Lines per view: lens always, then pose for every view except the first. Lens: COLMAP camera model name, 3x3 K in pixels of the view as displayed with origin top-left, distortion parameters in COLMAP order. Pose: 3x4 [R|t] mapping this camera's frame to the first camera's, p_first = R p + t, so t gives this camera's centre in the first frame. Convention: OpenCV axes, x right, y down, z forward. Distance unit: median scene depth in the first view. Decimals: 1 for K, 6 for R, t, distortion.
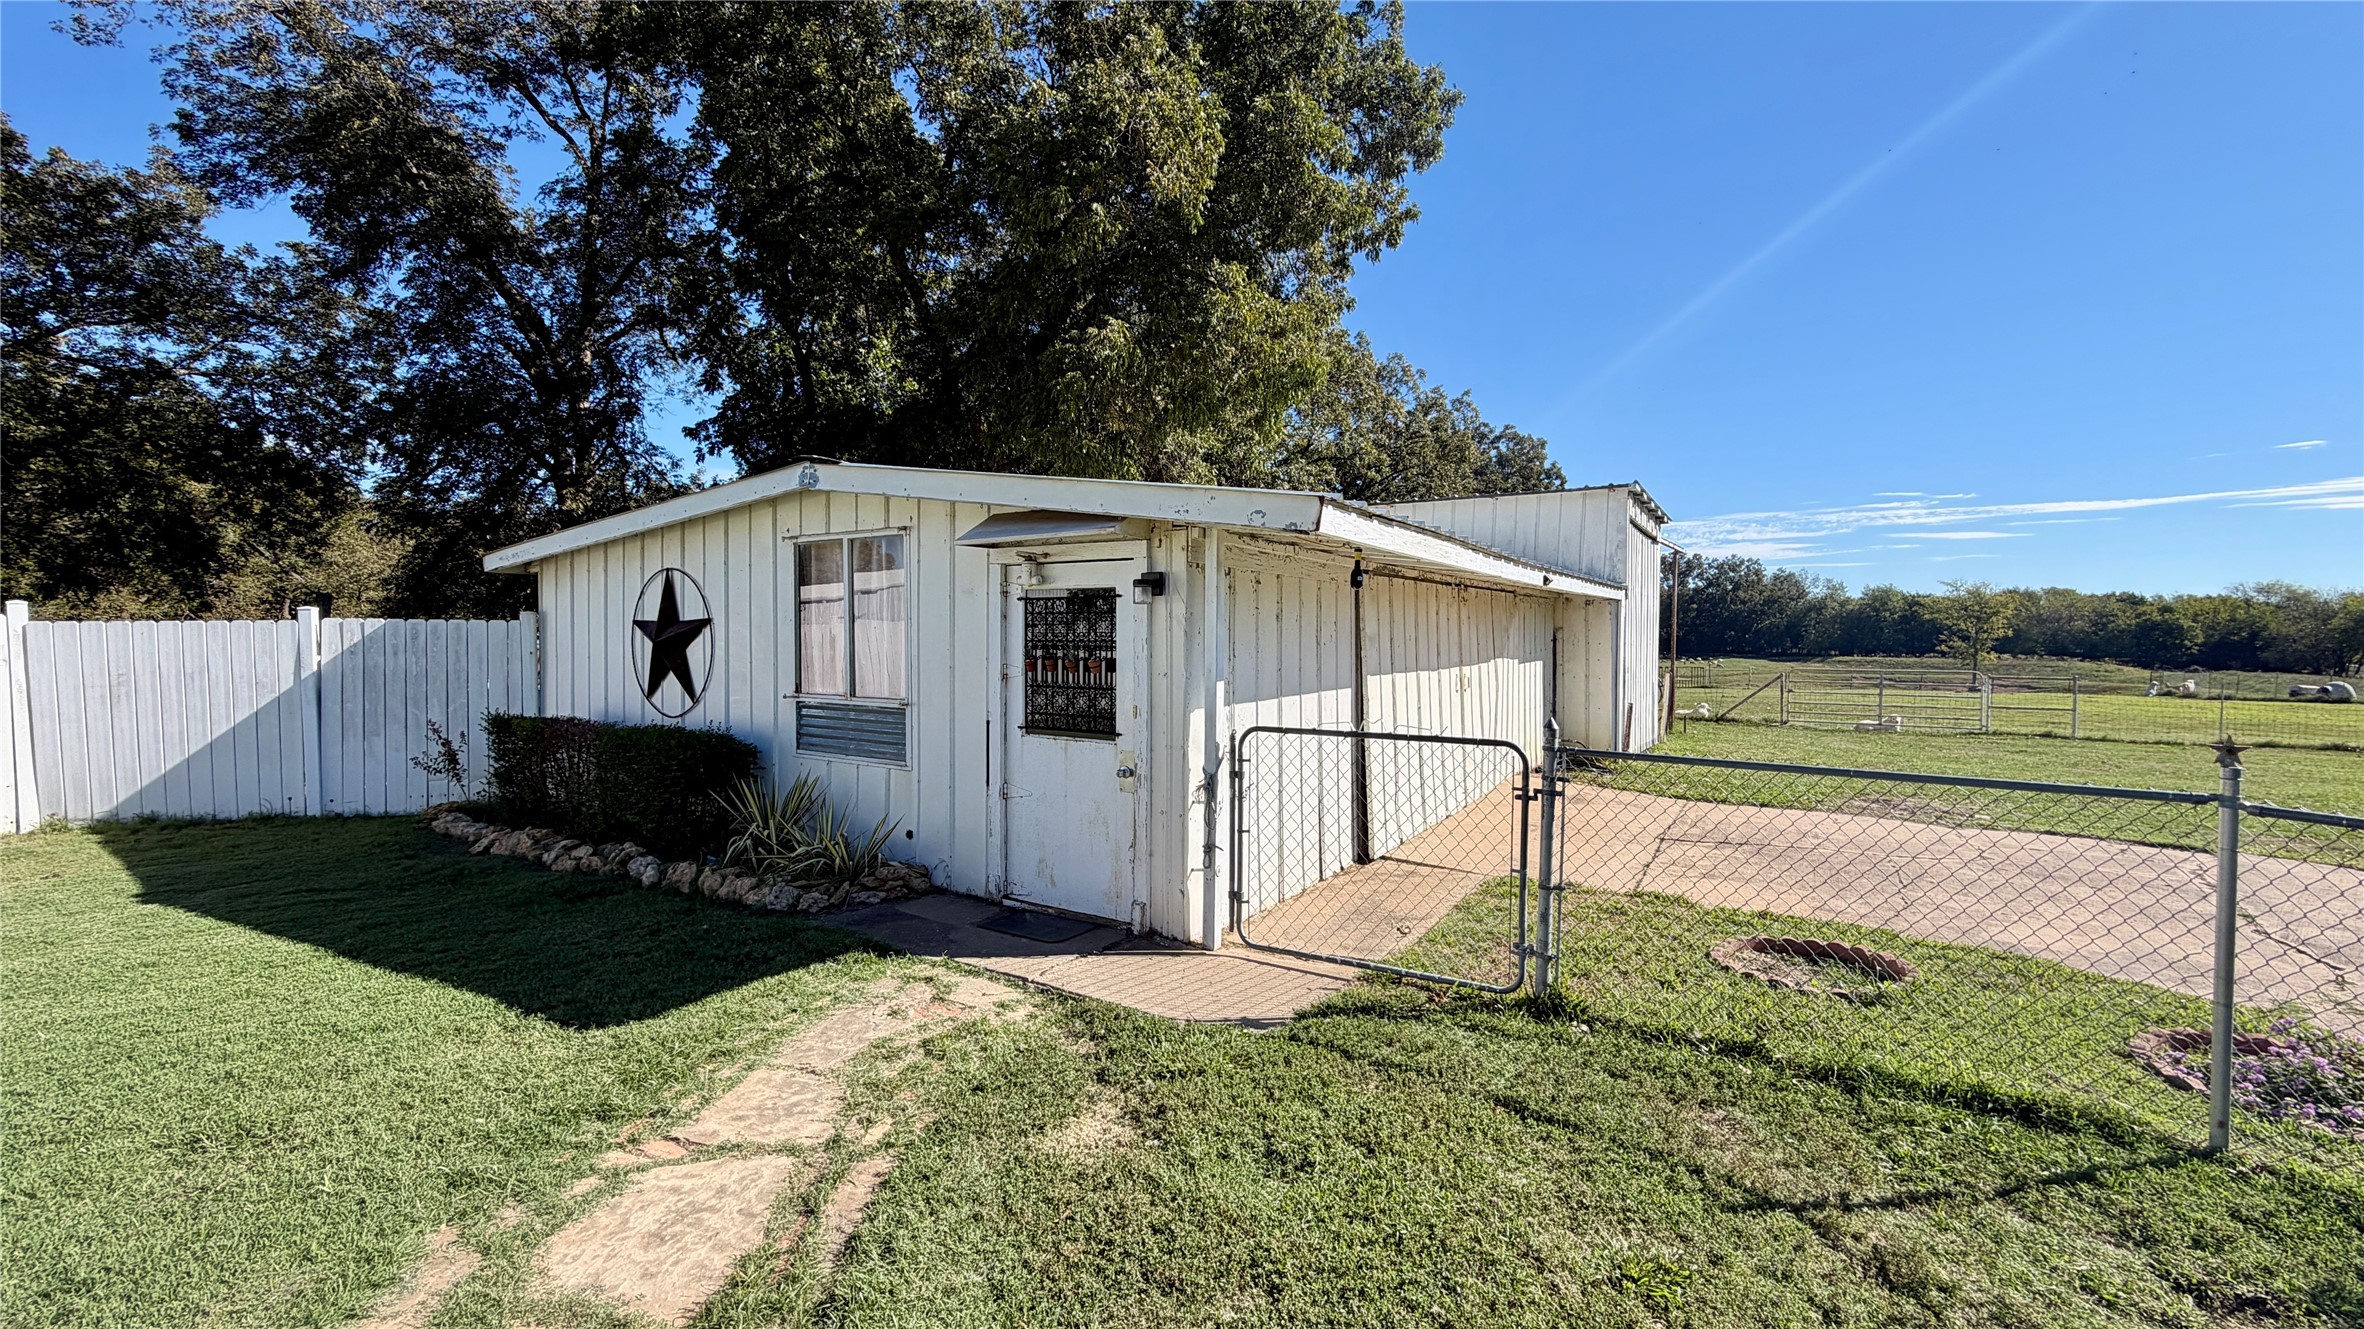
lens RADIAL K [[921.1, 0, 1174.3], [0, 921.1, 666.8], [0, 0, 1]] dist [-0.008763, -0.000483]
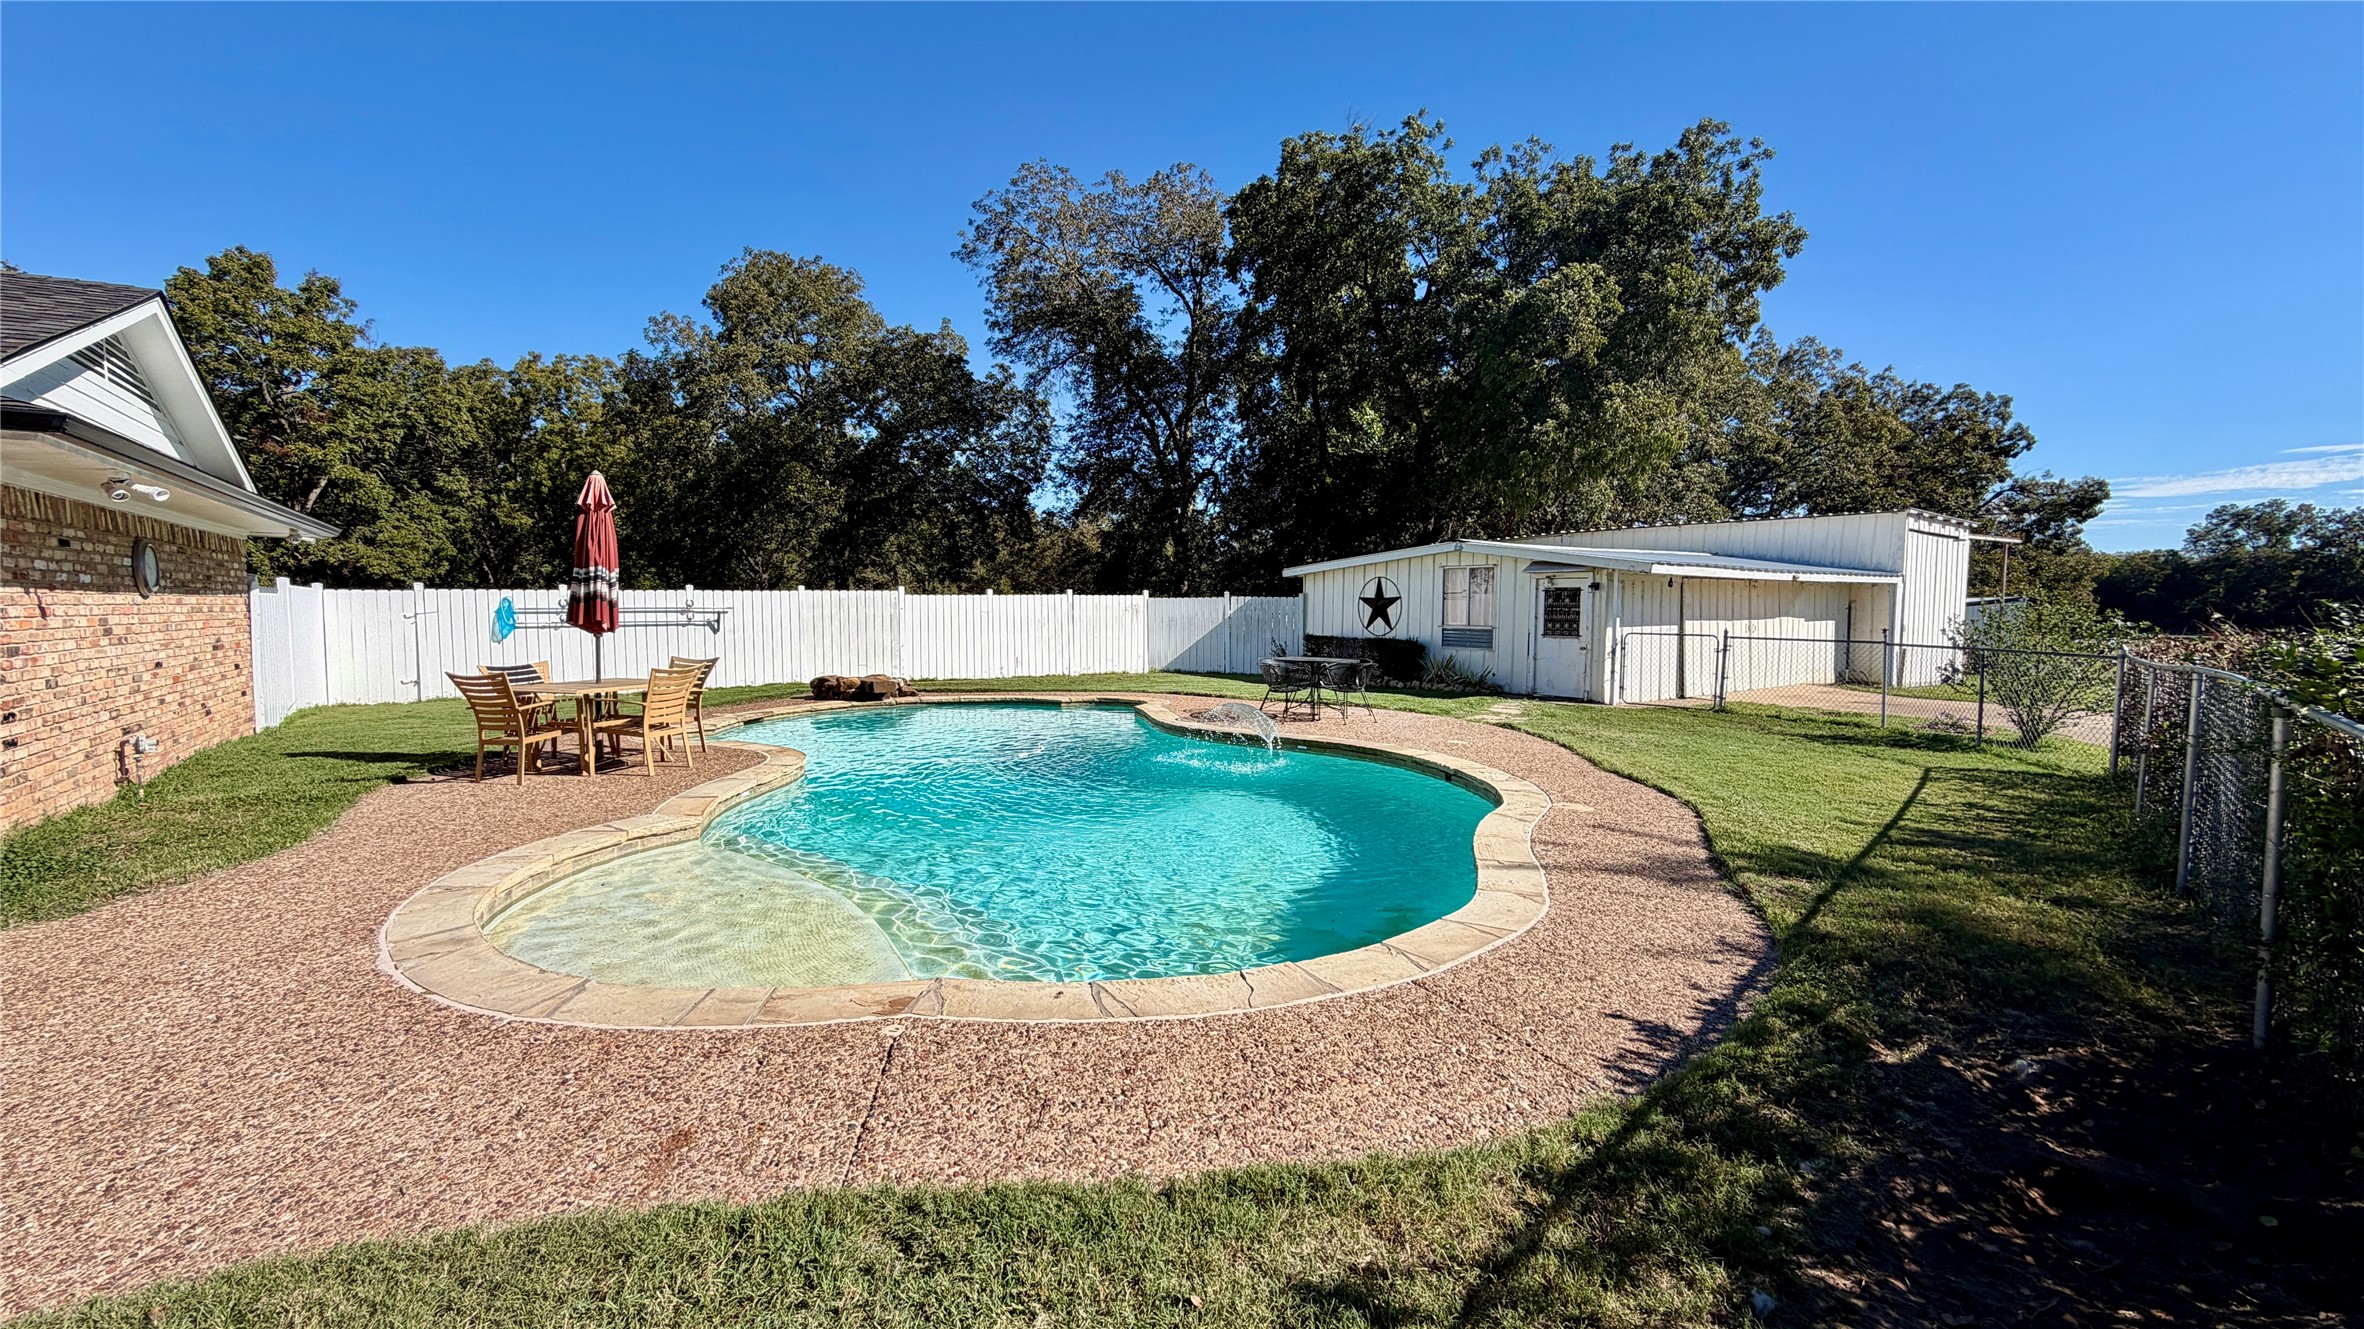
lens RADIAL K [[921.1, 0, 1190.7], [0, 921.1, 651.3], [0, 0, 1]] dist [-0.008763, -0.000483]
pose [[0.927102, 0.021446, -0.374194, -0.089155], [-0.016569, 0.999731, 0.016245, 0.073288], [0.374442, -0.008861, 0.927208, -1.738303]]
